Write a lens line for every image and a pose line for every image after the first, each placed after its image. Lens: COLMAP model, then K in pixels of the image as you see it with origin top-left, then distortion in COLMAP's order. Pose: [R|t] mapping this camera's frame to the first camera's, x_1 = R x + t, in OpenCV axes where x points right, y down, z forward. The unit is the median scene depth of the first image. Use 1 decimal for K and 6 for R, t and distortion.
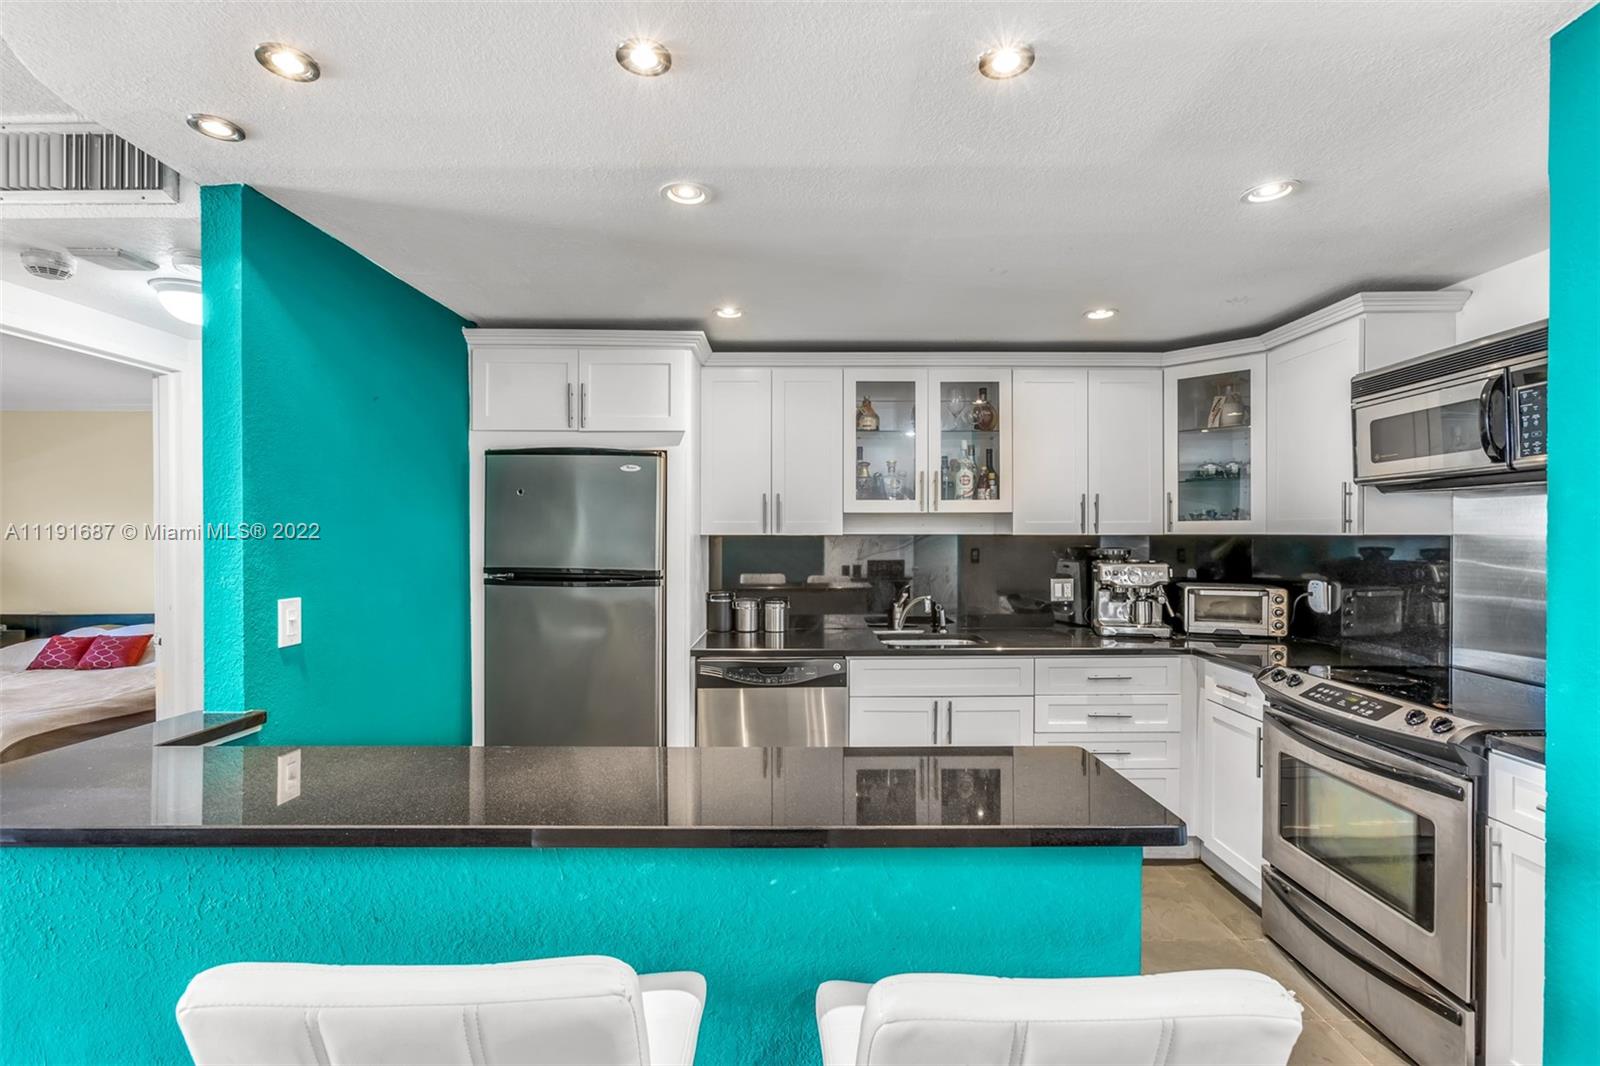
lens RADIAL K [[747.4, 0, 806.4], [0, 747.4, 526.9], [0, 0, 1]] dist [-0.003085, -0.000093]
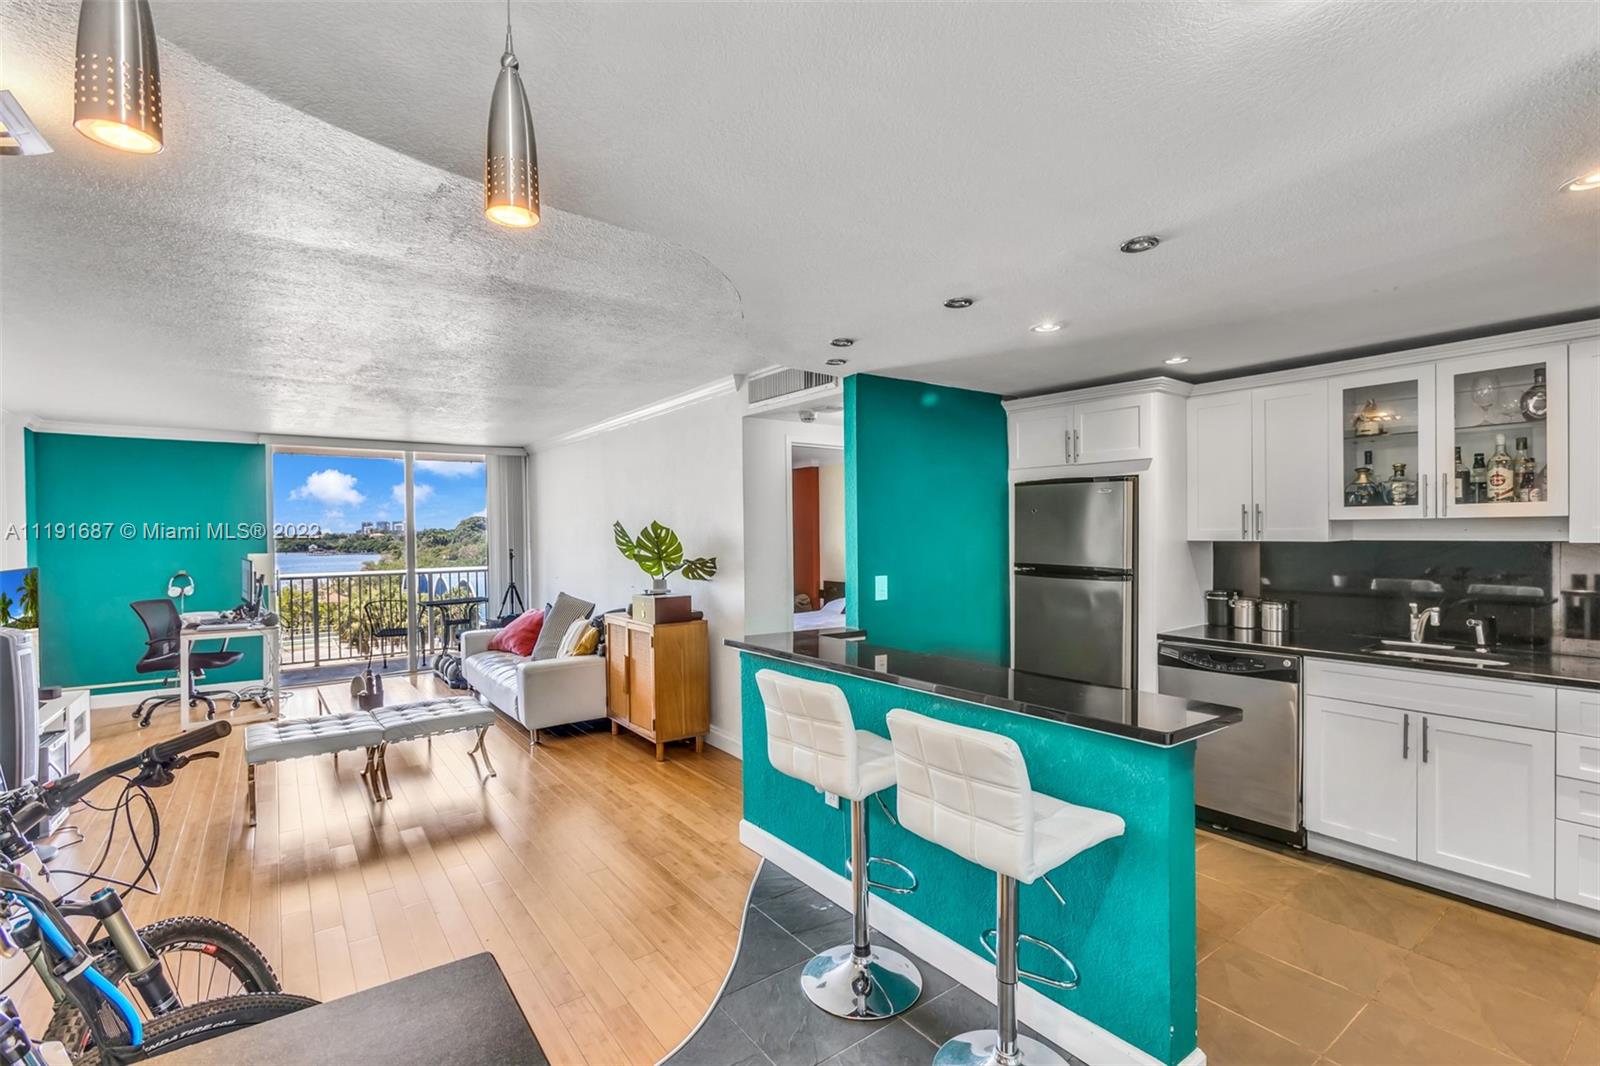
lens RADIAL K [[734.6, 0, 800.0], [0, 734.6, 533.0], [0, 0, 1]] dist [0.000162, 0.000245]
pose [[0.591685, -0.002506, -0.806165, 0.454101], [0.015015, 0.999856, 0.007912, -0.020996], [0.806029, -0.016786, 0.591638, -0.188961]]
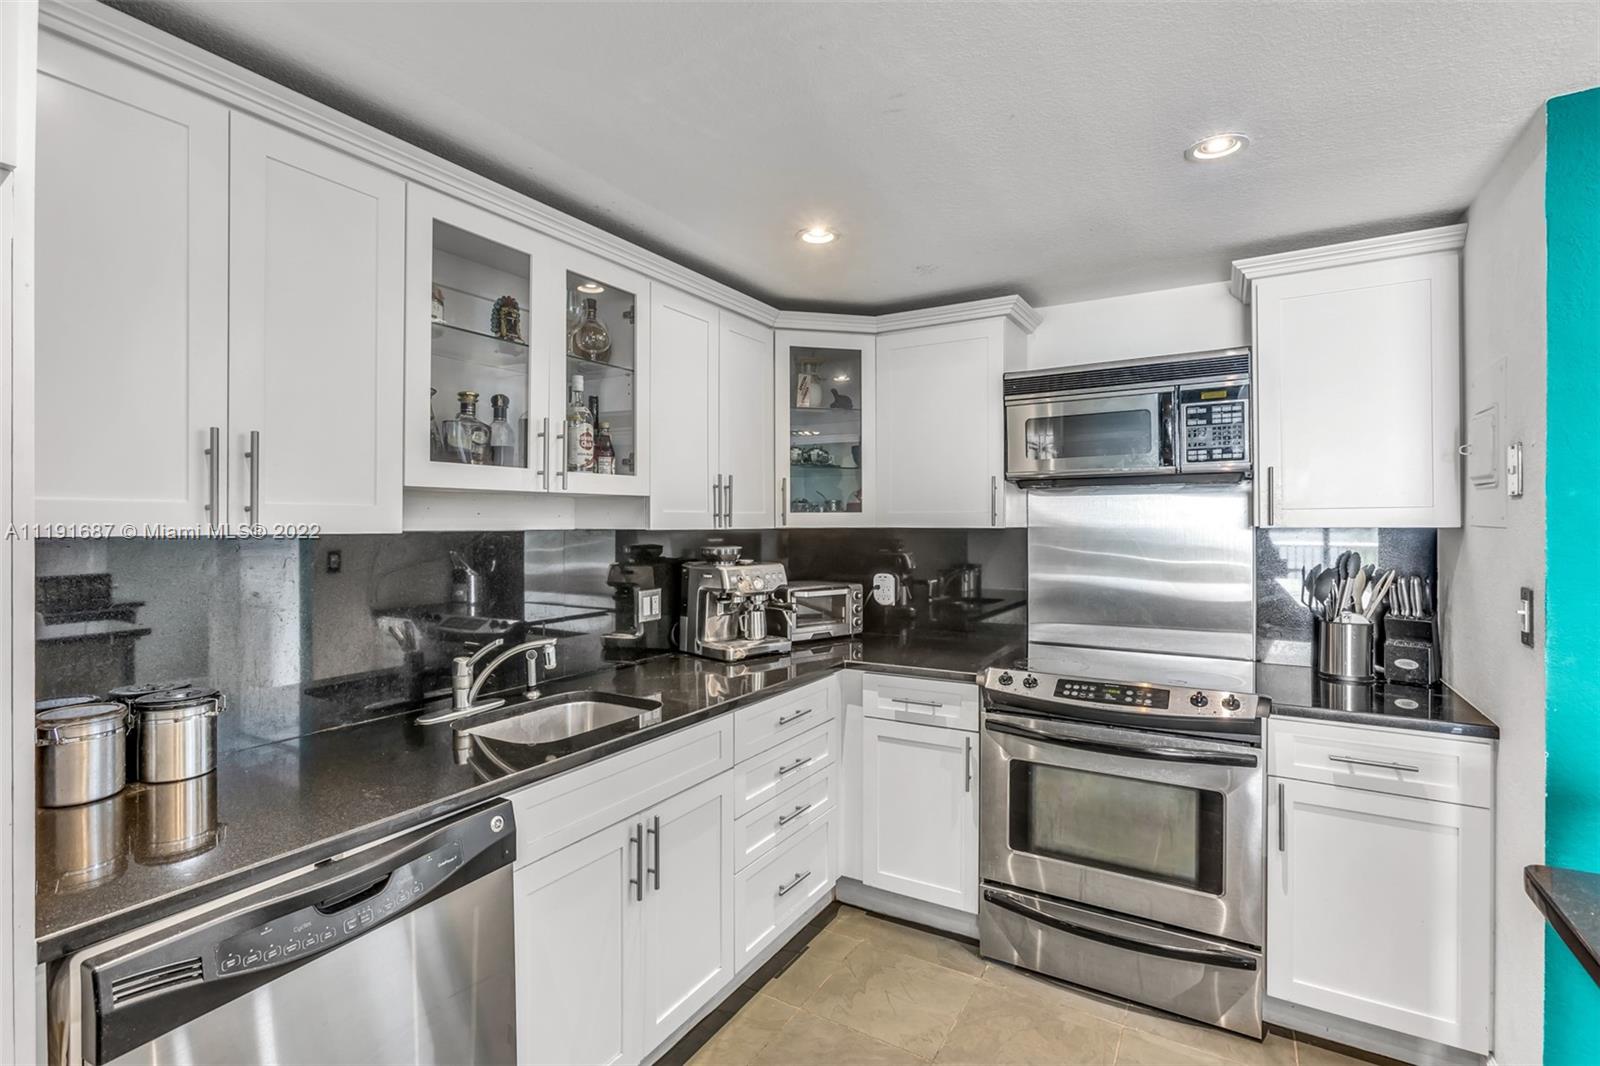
lens RADIAL K [[747.4, 0, 806.4], [0, 747.4, 526.9], [0, 0, 1]] dist [-0.003085, -0.000093]
pose [[0.507483, -0.002315, 0.861659, -0.237084], [-0.005215, 0.999970, 0.005758, 0.003427], [-0.861646, -0.007416, 0.507456, 0.575154]]
